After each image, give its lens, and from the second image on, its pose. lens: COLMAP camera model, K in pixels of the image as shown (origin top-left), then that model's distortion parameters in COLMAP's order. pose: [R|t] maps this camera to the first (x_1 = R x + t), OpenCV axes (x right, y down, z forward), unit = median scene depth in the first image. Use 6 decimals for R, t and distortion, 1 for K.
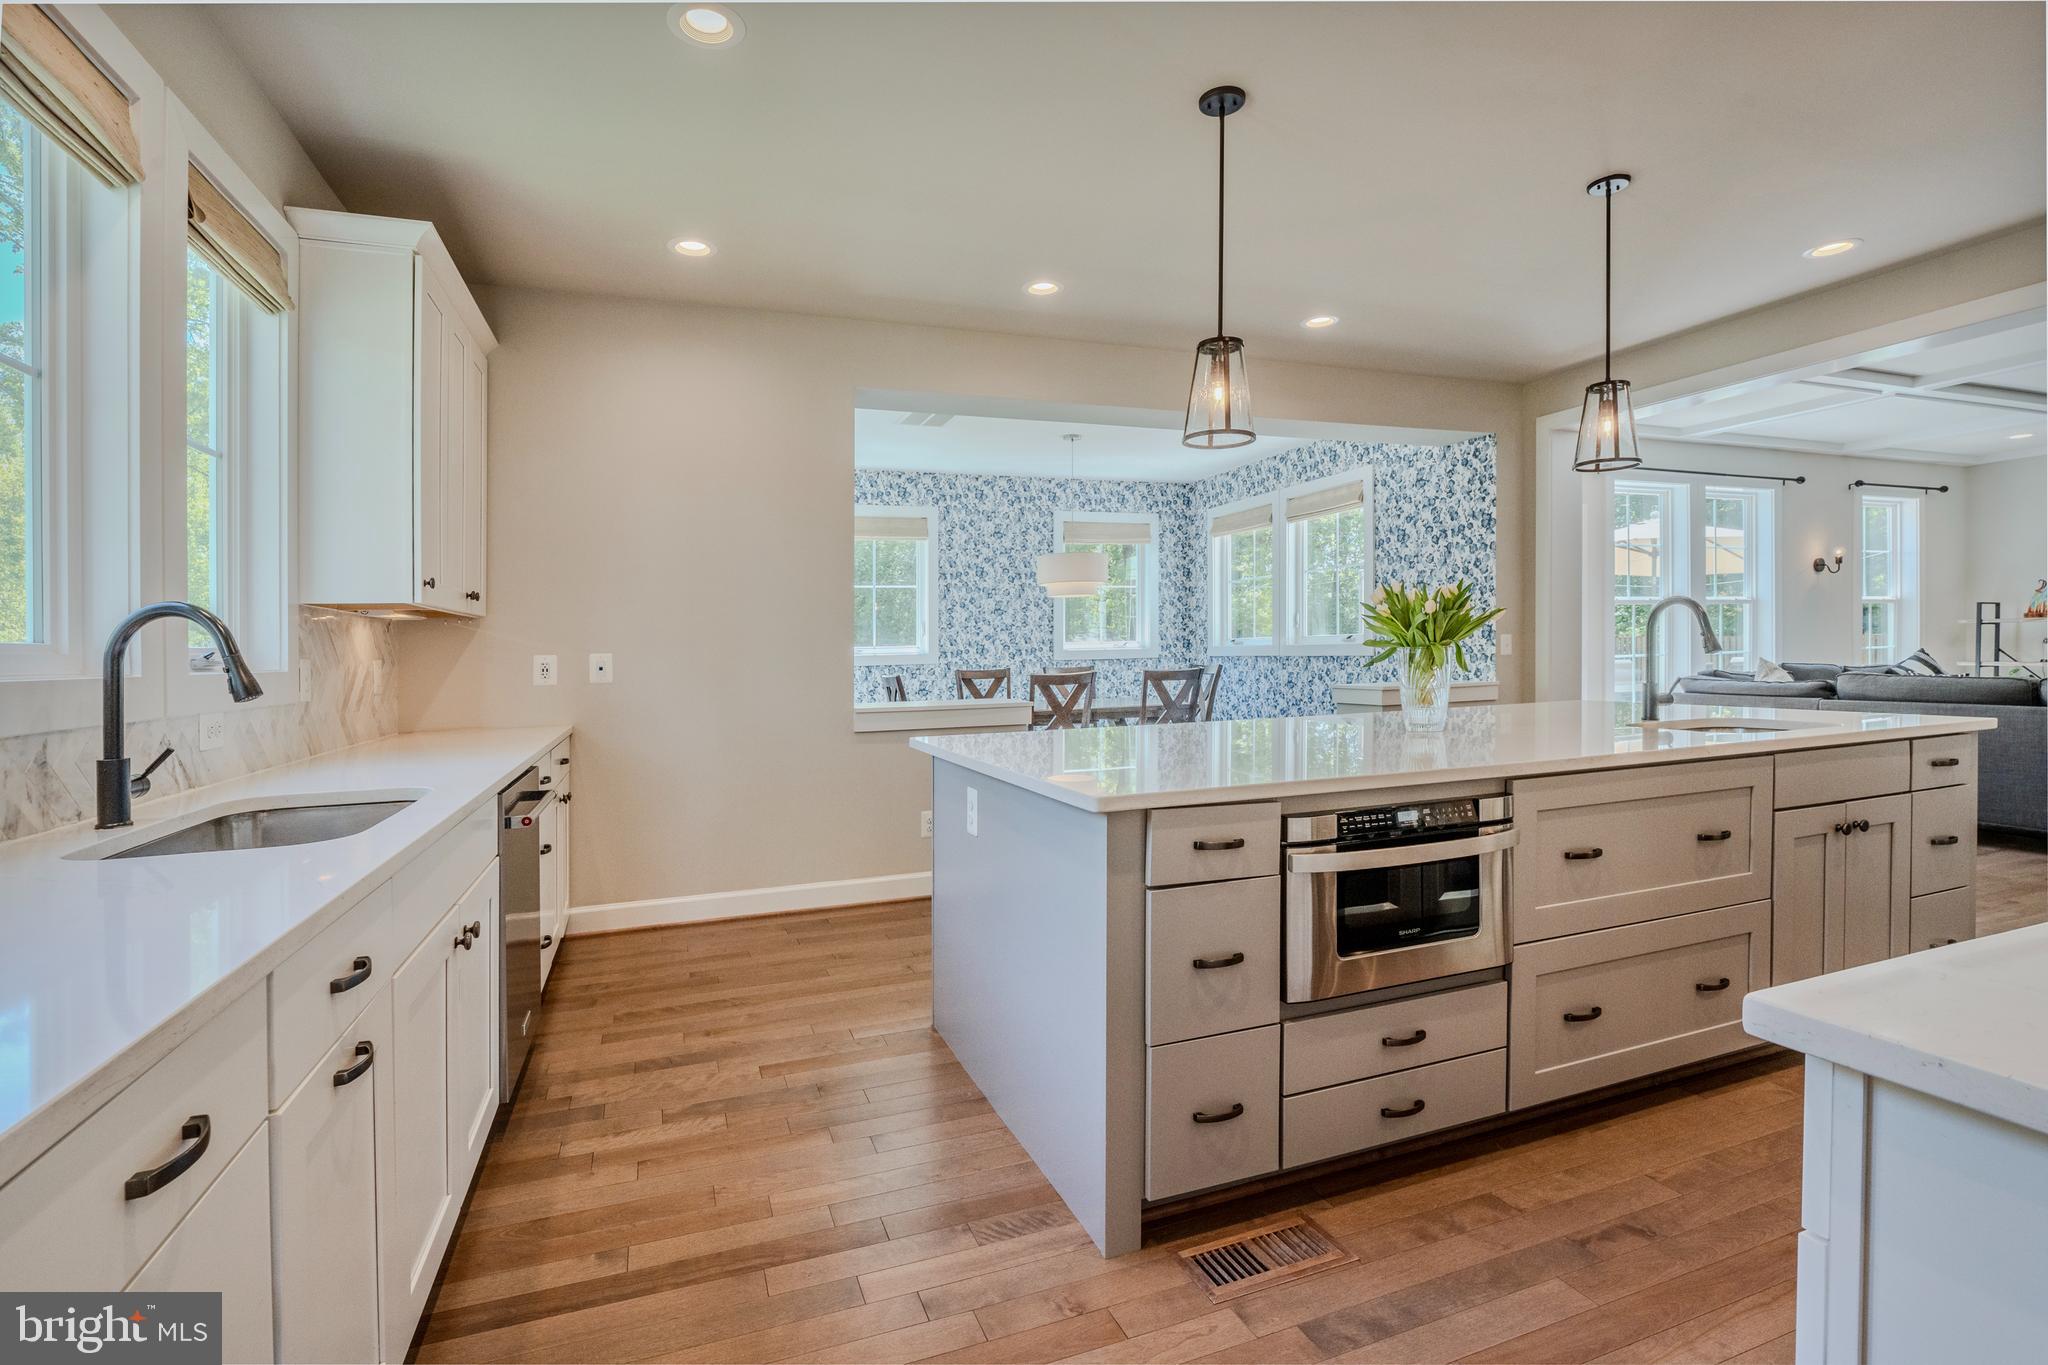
lens RADIAL K [[948.1, 0, 1007.3], [0, 948.1, 651.5], [0, 0, 1]] dist [-0.015417, 0.001577]
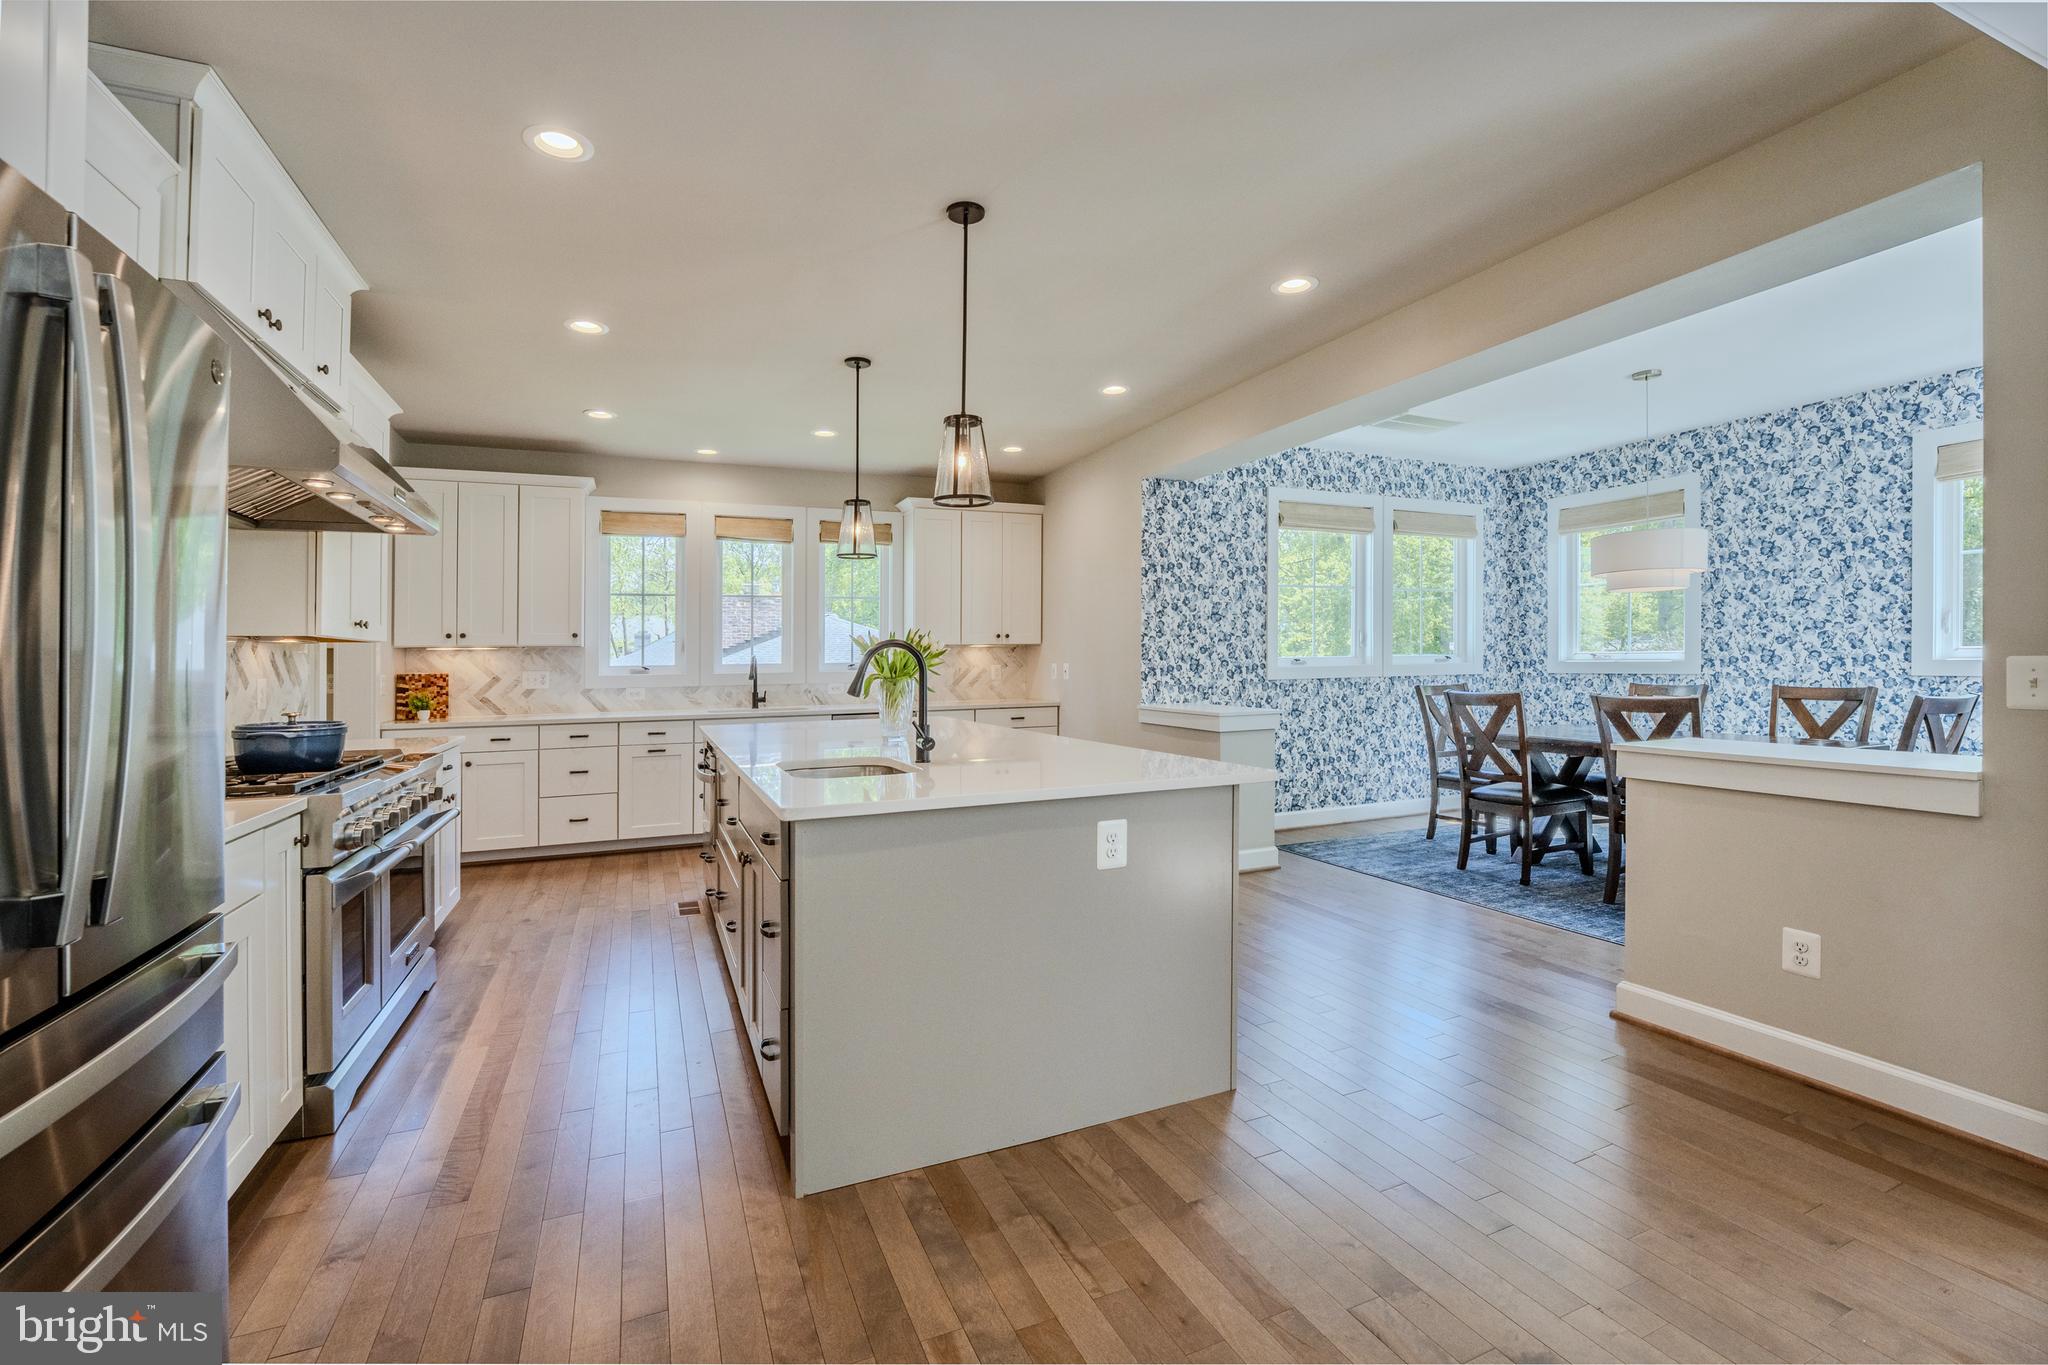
lens RADIAL K [[844.0, 0, 1008.0], [0, 844.0, 680.3], [0, 0, 1]] dist [-0.020695, -0.000824]
pose [[0.051673, 0.046077, -0.997600, 0.569900], [0.014983, 0.998787, 0.046908, -0.021555], [0.998552, -0.017371, 0.050920, 0.384559]]
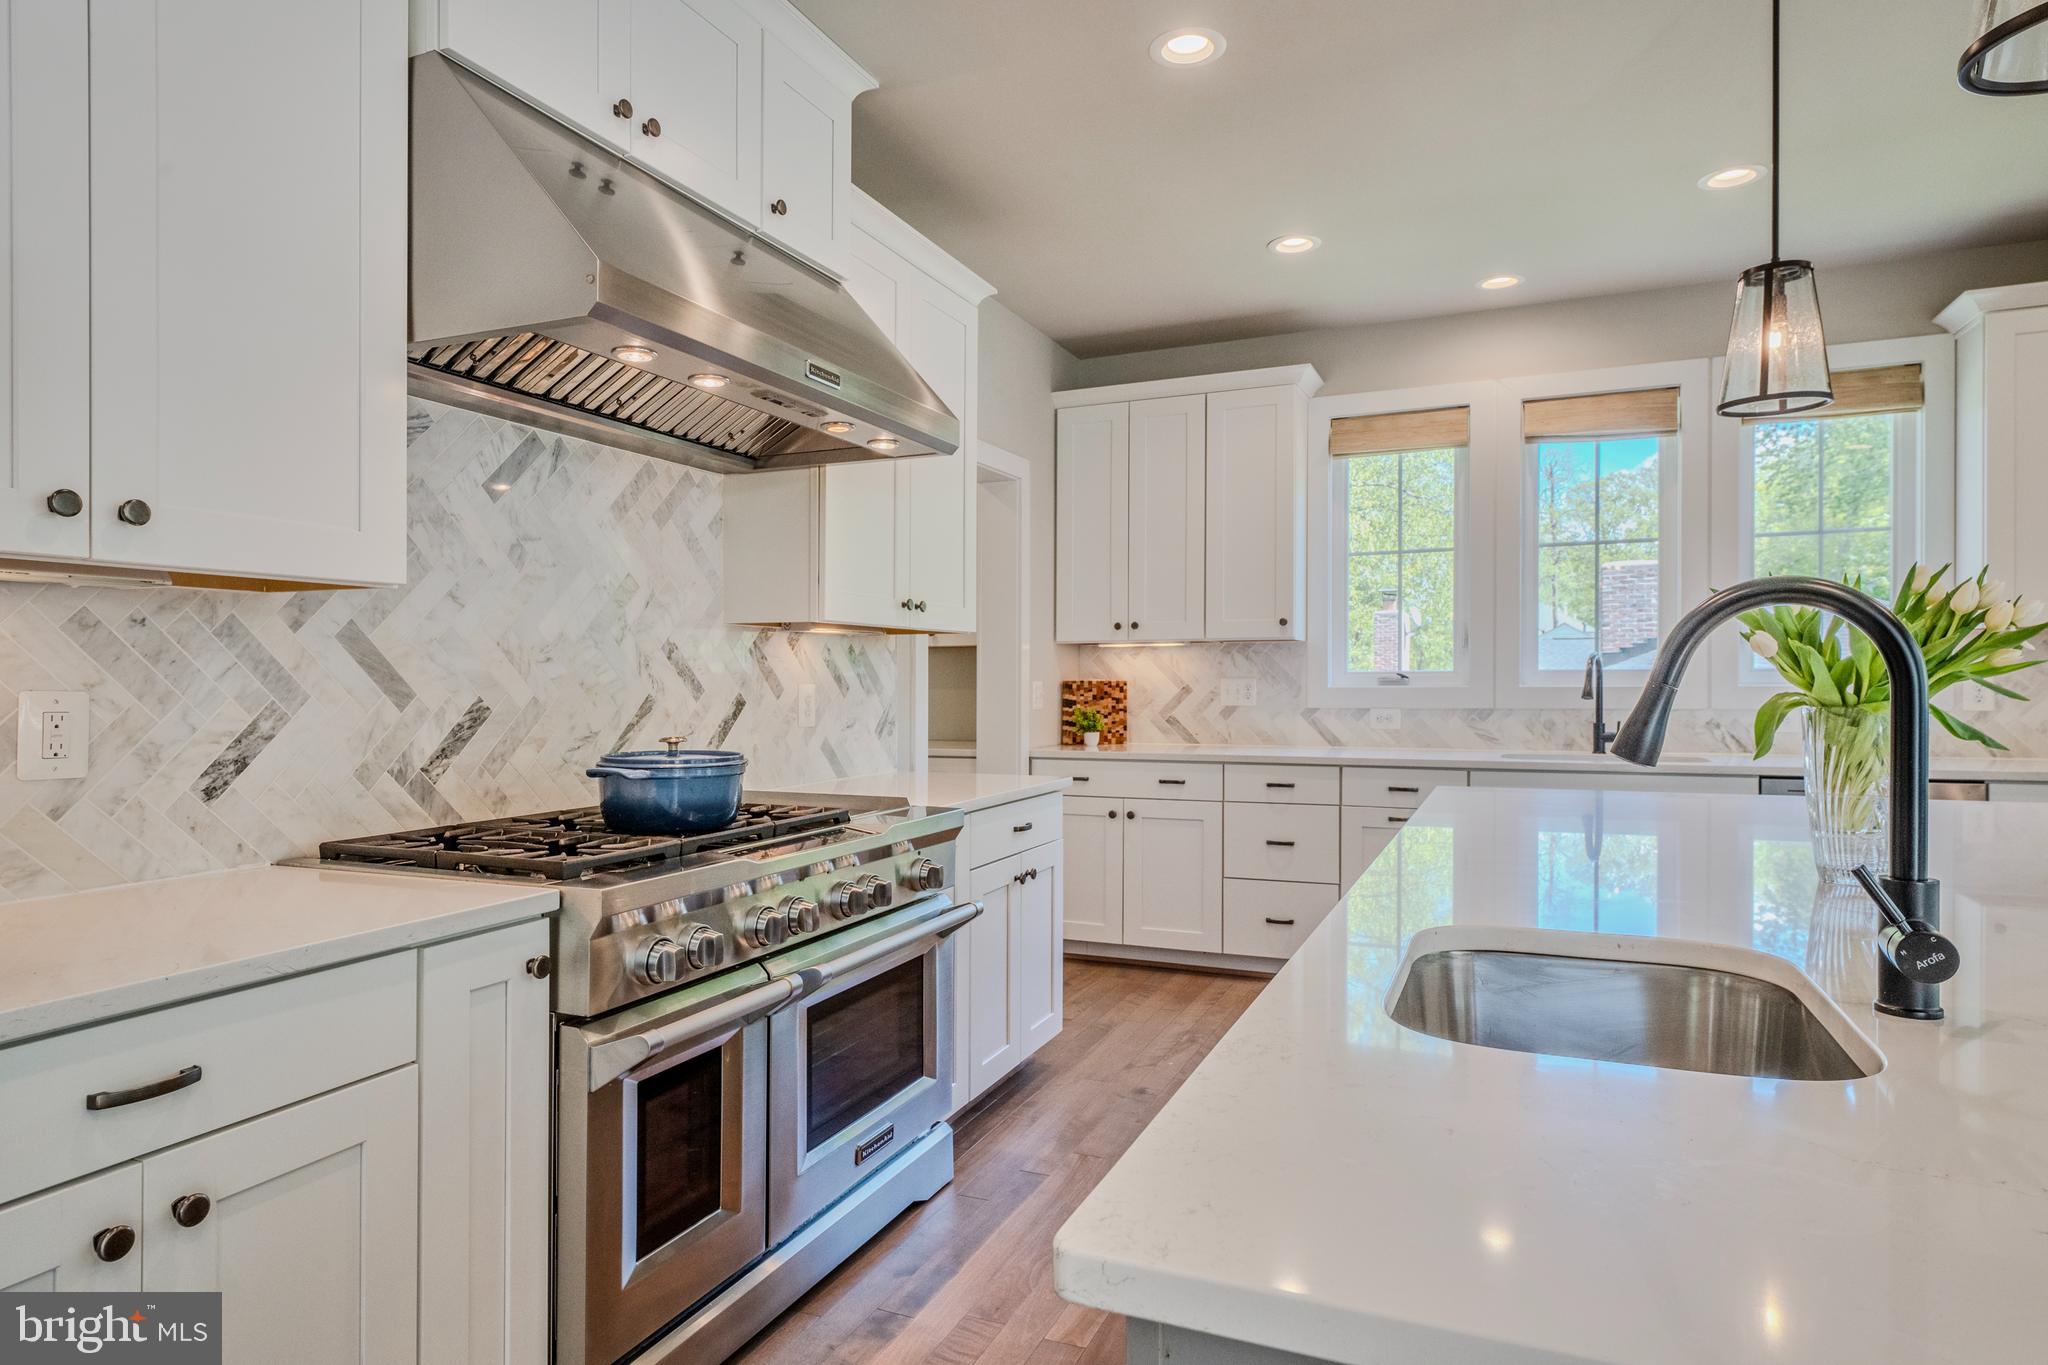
lens RADIAL K [[1193.3, 0, 1026.5], [0, 1193.3, 660.2], [0, 0, 1]] dist [-0.001490, 0.001176]
pose [[-0.686106, 0.017466, -0.727292, 0.399910], [0.024765, 0.999693, 0.000645, -0.015475], [0.727080, -0.017569, -0.686328, 0.387505]]
